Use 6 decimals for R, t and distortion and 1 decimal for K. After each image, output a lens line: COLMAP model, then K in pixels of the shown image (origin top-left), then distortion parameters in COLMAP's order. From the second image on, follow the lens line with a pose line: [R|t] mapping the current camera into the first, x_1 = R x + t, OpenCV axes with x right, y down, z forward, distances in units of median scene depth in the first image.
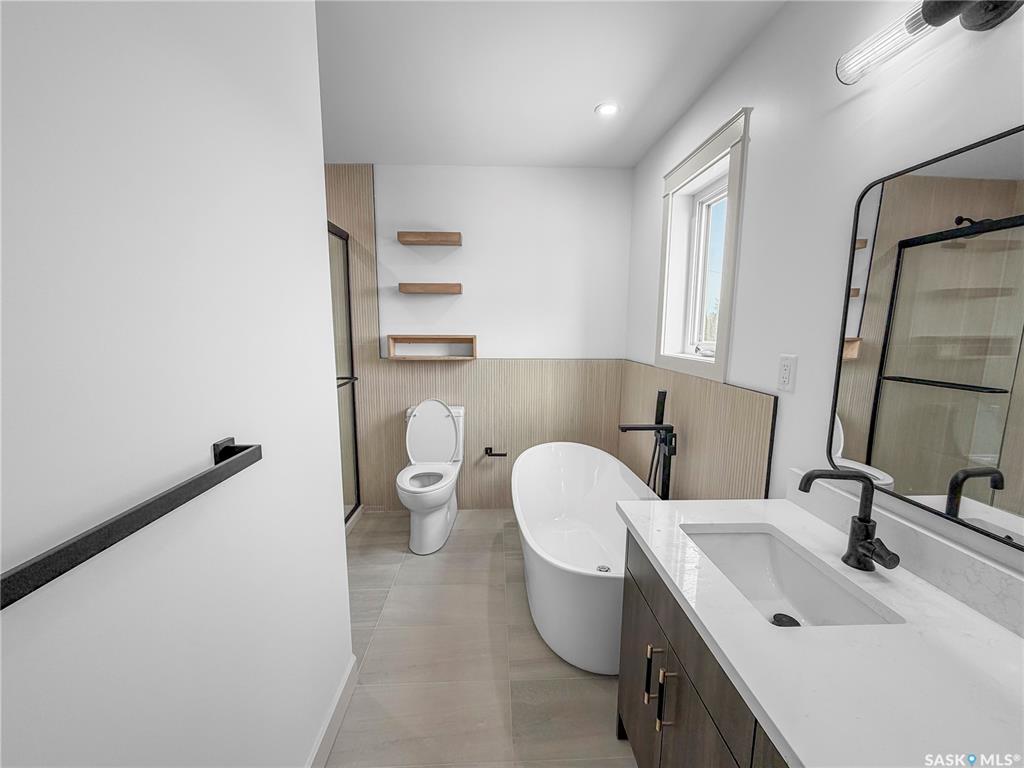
lens RADIAL K [[410.3, 0, 516.2], [0, 410.3, 382.3], [0, 0, 1]] dist [0.001381, 0.000383]
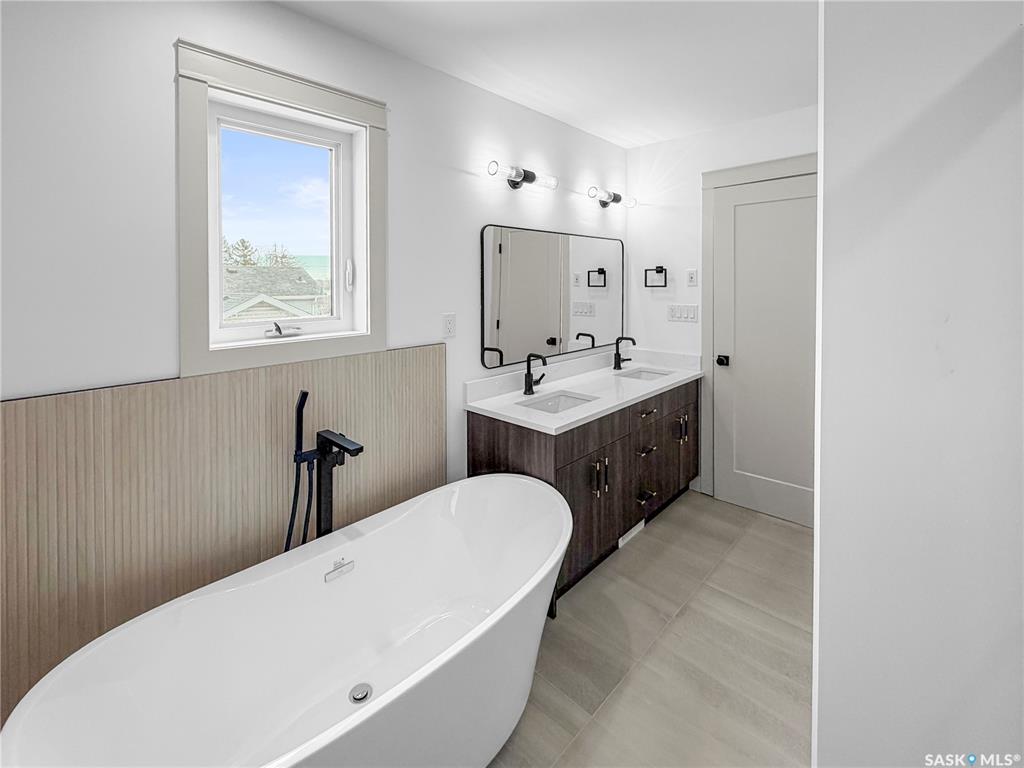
lens RADIAL K [[442.7, 0, 514.1], [0, 442.7, 284.8], [0, 0, 1]] dist [-0.000646, -0.000274]
pose [[-0.675482, -0.006629, 0.737347, -0.572112], [0.102266, 0.989454, 0.102582, -0.261045], [-0.730250, 0.144698, -0.667680, 1.594536]]
